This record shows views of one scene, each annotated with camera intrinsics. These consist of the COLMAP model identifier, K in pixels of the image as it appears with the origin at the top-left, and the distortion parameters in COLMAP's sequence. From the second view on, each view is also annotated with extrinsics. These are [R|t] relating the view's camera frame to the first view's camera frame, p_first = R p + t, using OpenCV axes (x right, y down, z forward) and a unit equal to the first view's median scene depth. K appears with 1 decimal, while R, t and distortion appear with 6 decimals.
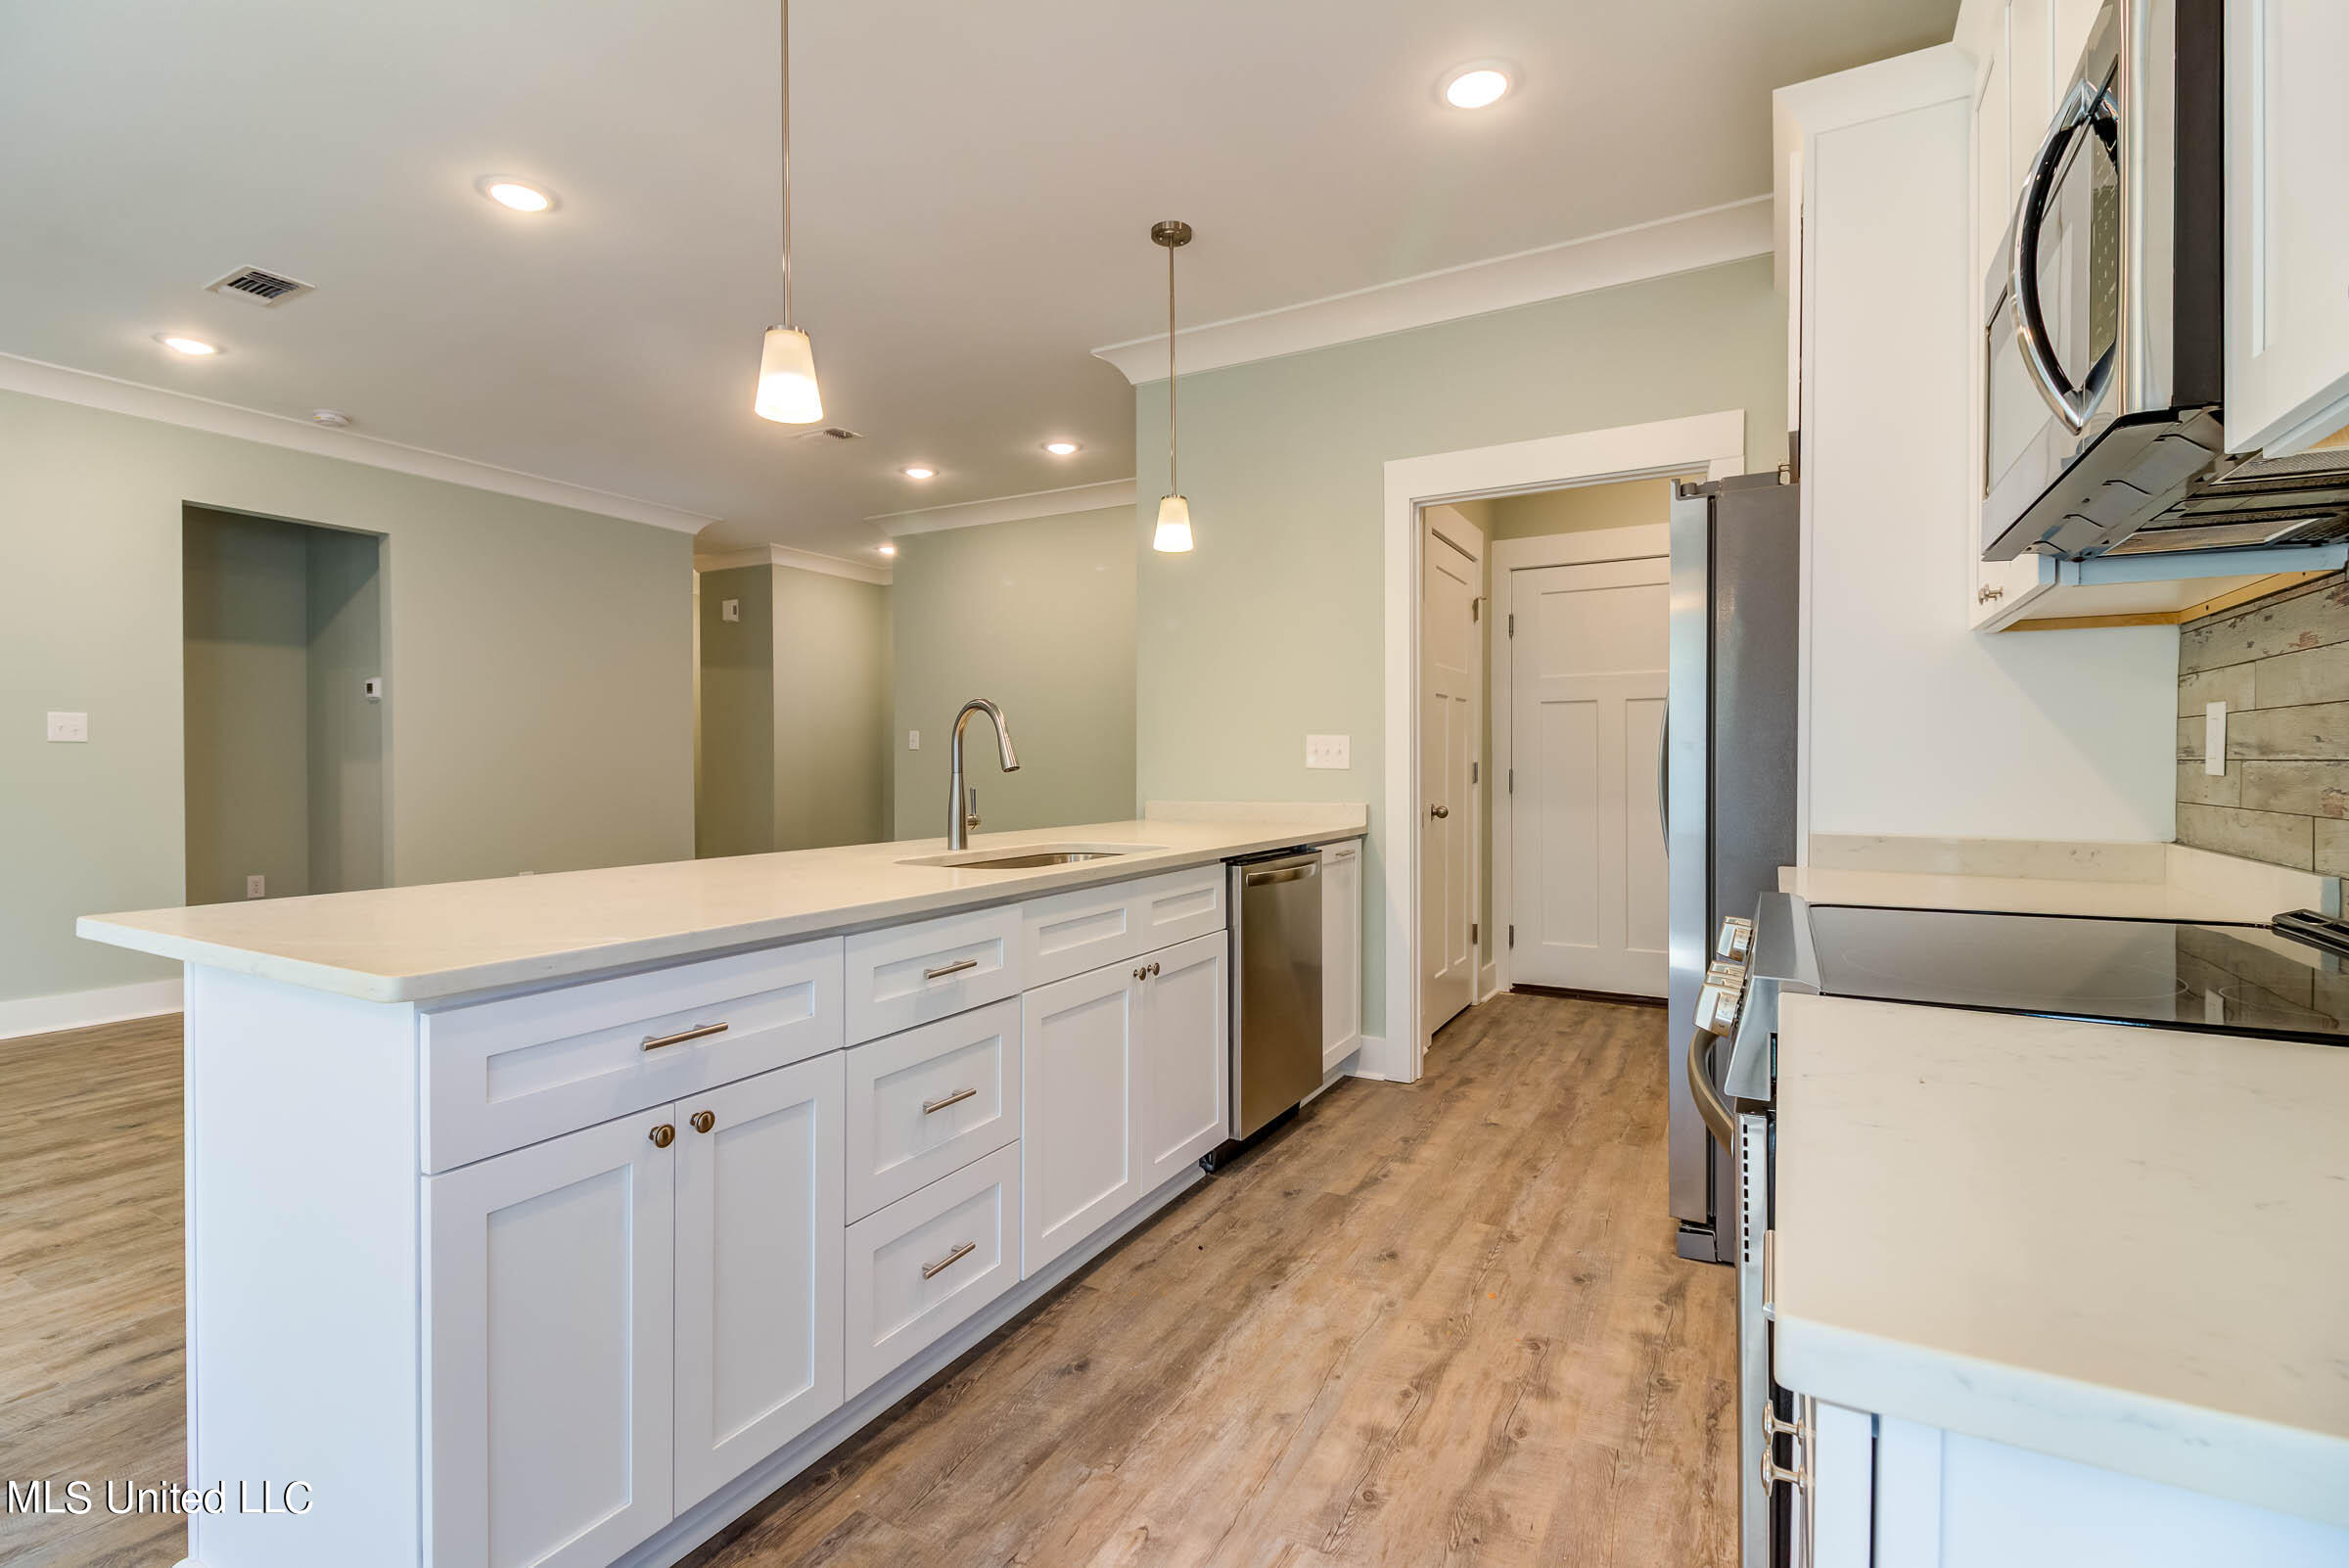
lens RADIAL K [[1056.9, 0, 1171.4], [0, 1056.9, 774.4], [0, 0, 1]] dist [-0.011713, -0.000761]
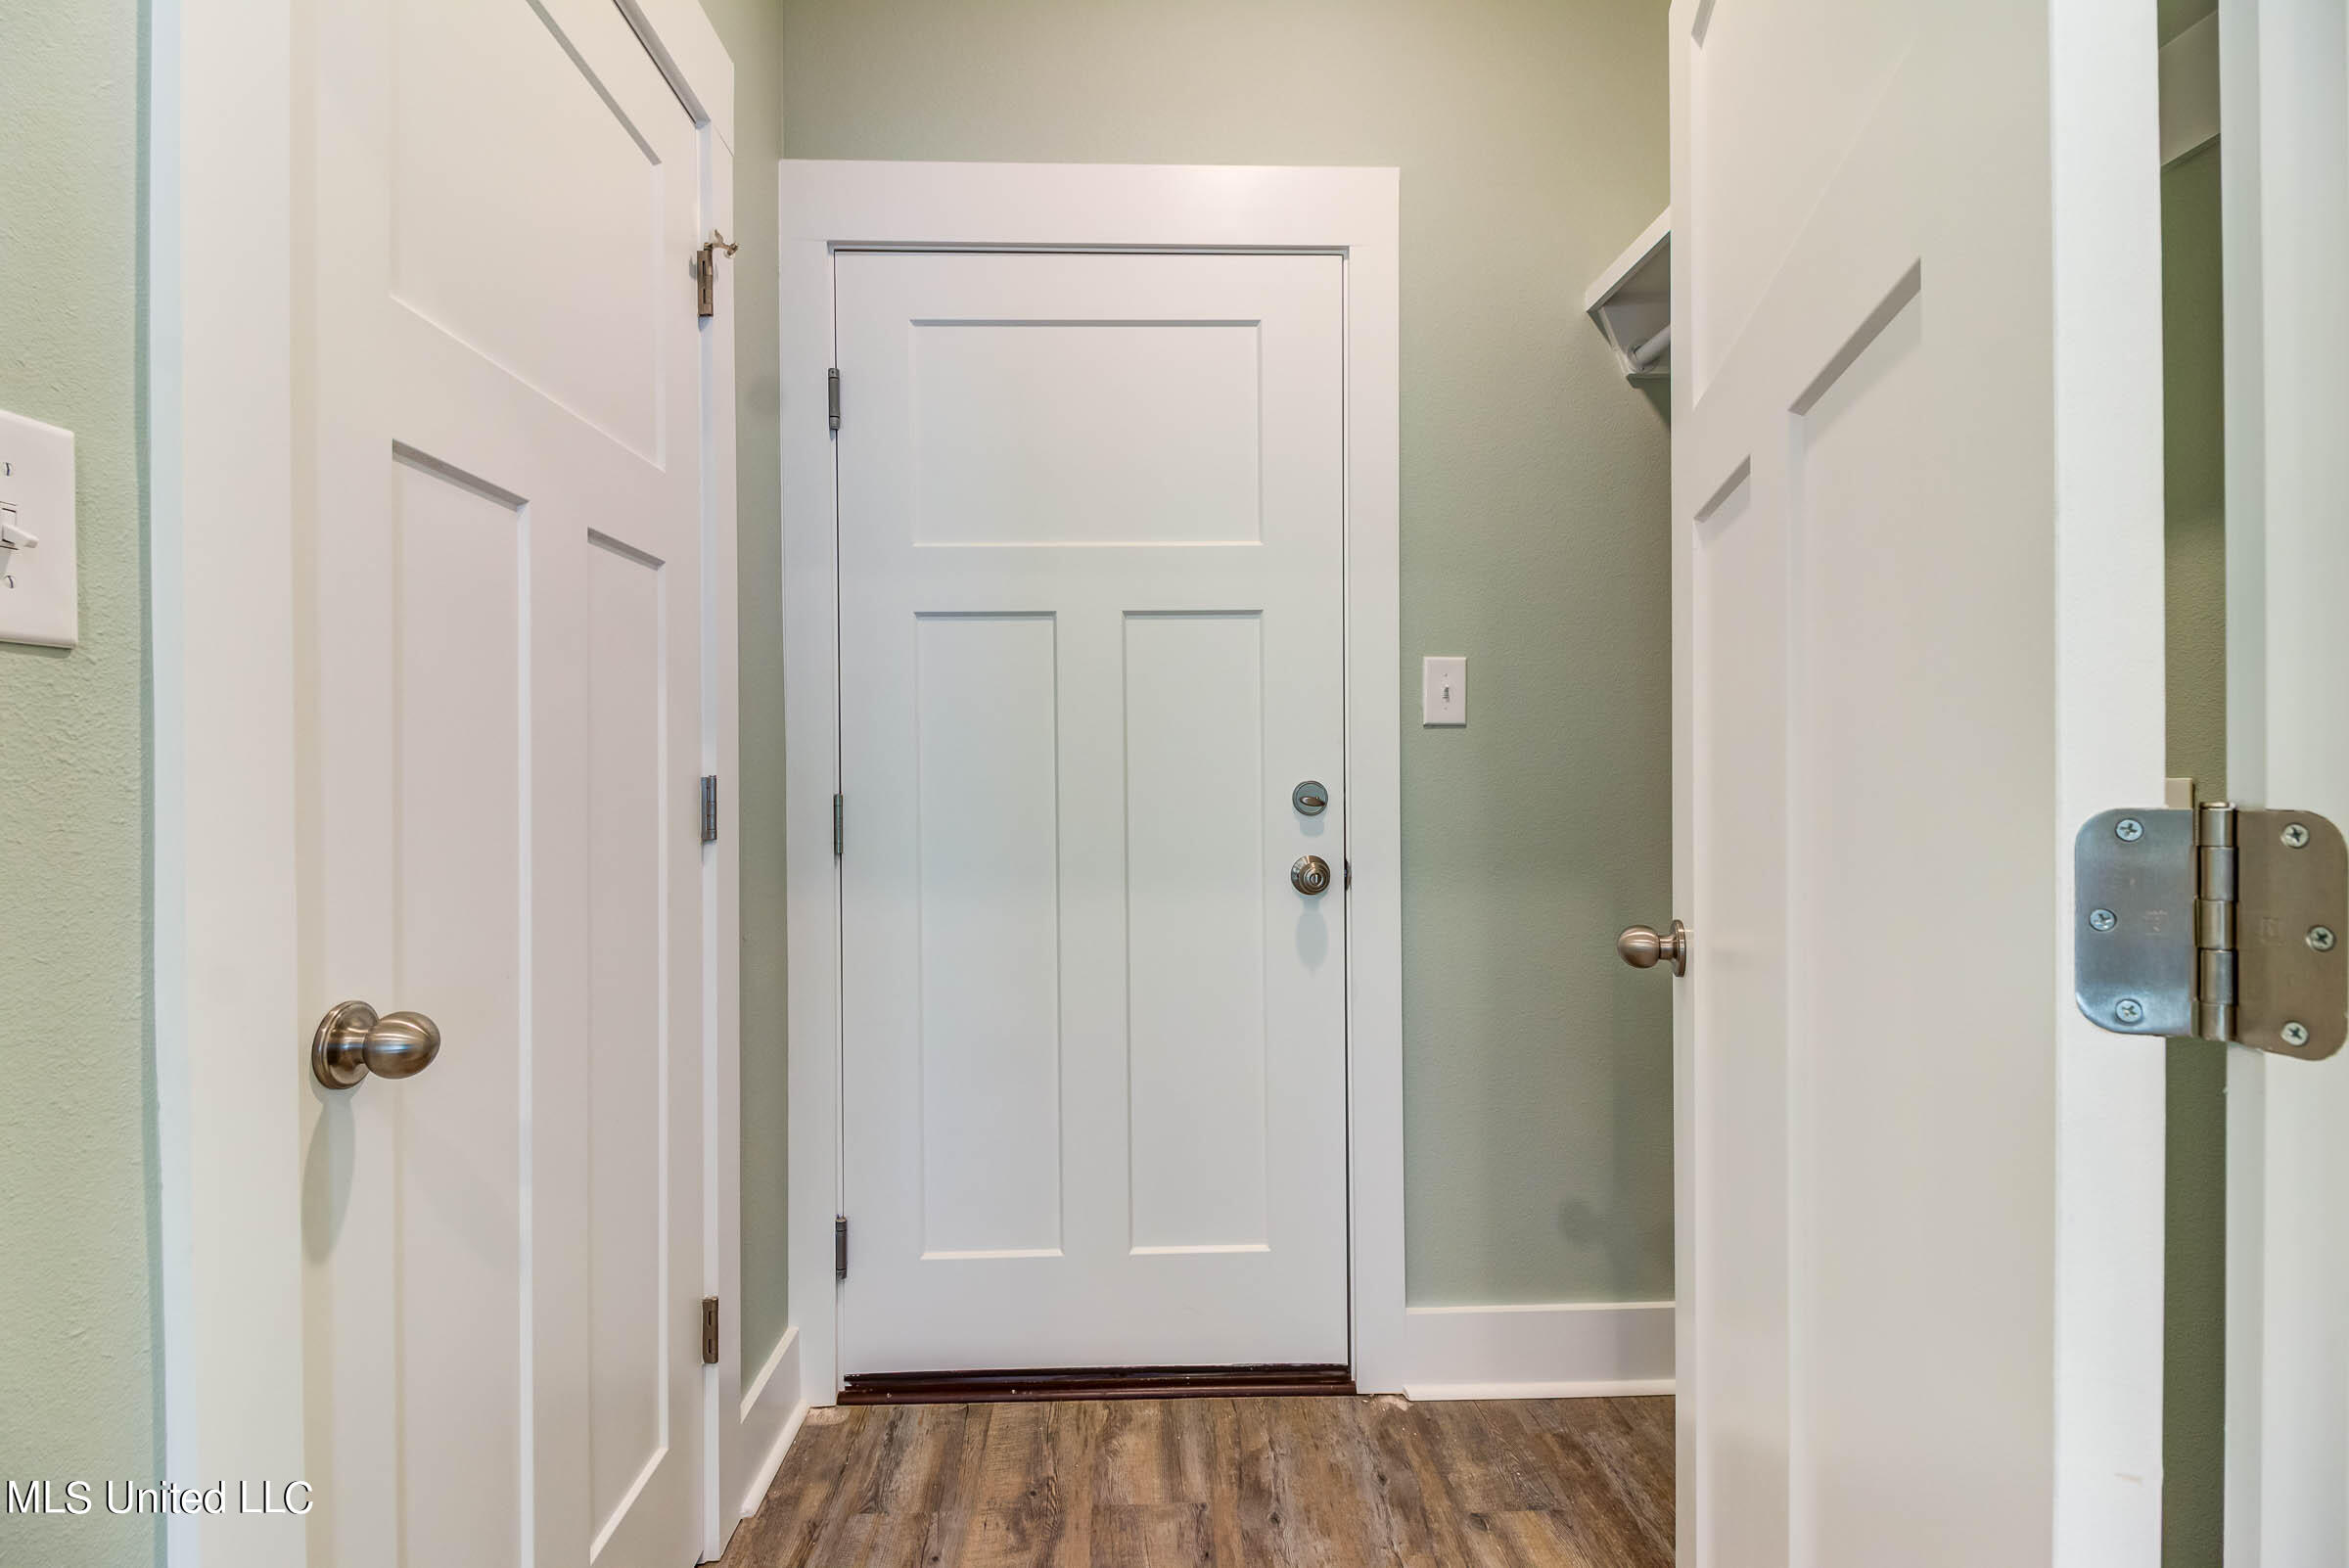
lens RADIAL K [[1070.9, 0, 1170.9], [0, 1070.9, 775.6], [0, 0, 1]] dist [0.019435, -0.013643]
pose [[0.844044, -0.004818, 0.536252, 0.228236], [0.007984, 0.999962, -0.003582, -0.009183], [-0.536214, 0.007305, 0.844051, 0.646839]]
